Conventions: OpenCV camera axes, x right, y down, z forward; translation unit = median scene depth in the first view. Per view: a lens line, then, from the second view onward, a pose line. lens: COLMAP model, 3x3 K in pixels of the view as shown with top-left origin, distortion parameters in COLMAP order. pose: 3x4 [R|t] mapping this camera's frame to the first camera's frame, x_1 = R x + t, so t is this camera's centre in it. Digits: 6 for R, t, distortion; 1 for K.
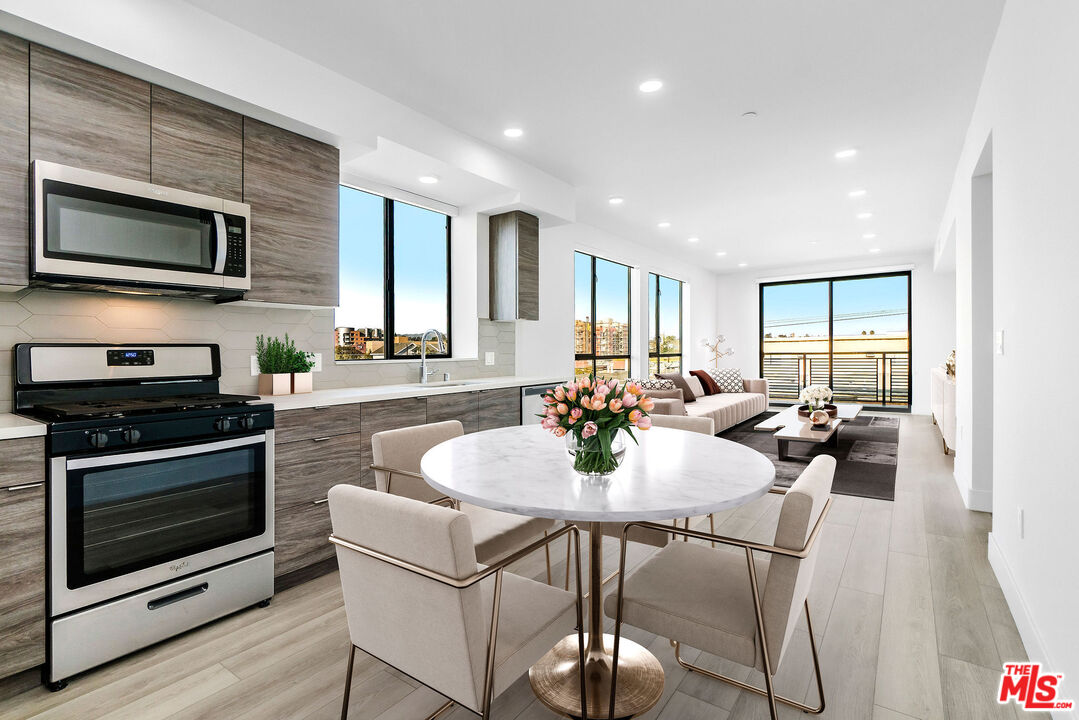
lens RADIAL K [[498.5, 0, 537.1], [0, 498.5, 361.2], [0, 0, 1]] dist [0.000043, 0.000038]
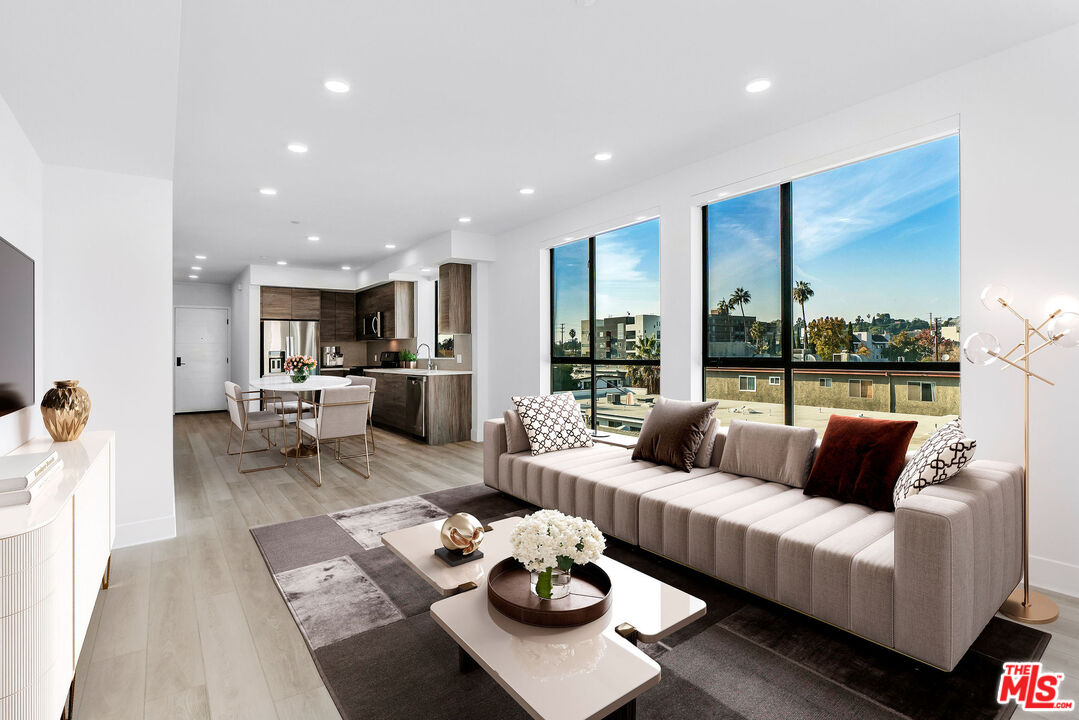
lens RADIAL K [[498.5, 0, 529.9], [0, 498.5, 343.8], [0, 0, 1]] dist [0.000043, 0.000038]
pose [[-0.288814, 0.005405, -0.957370, 2.036289], [0.002487, 0.999985, 0.004896, -0.089581], [0.957382, -0.000967, -0.288823, 2.508755]]
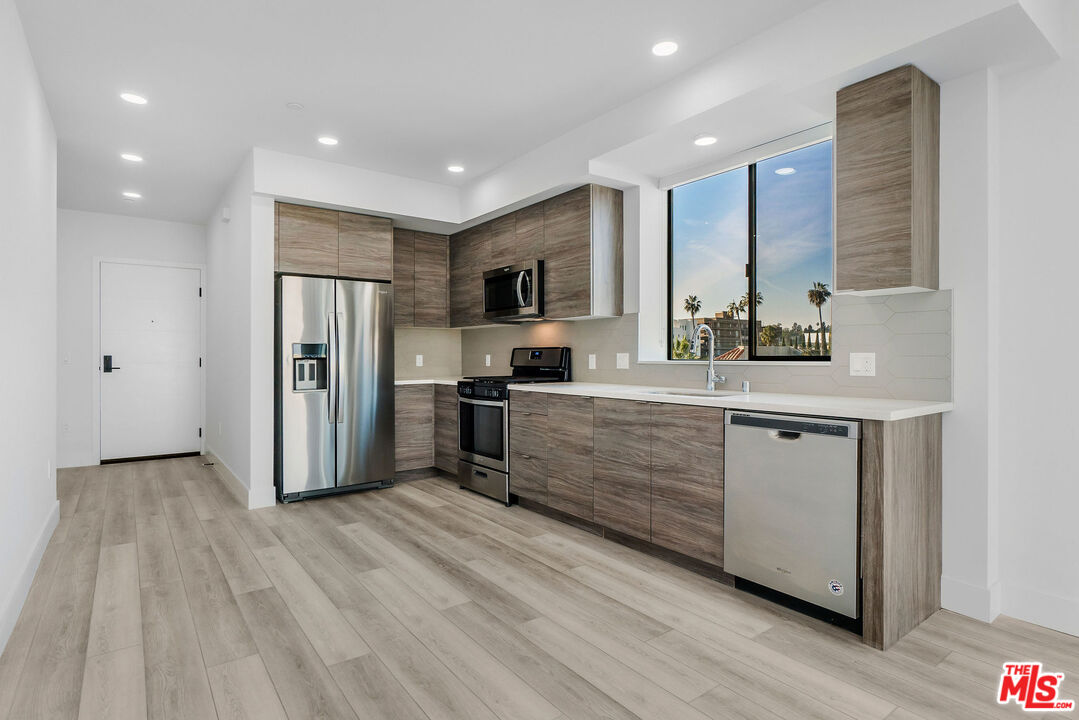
lens RADIAL K [[562.5, 0, 540.3], [0, 562.5, 355.3], [0, 0, 1]] dist [0.014068, -0.000119]
pose [[-0.283280, 0.018523, -0.958858, 0.907919], [-0.006641, 0.999752, 0.021275, -0.038650], [0.959014, 0.012394, -0.283087, 1.222655]]
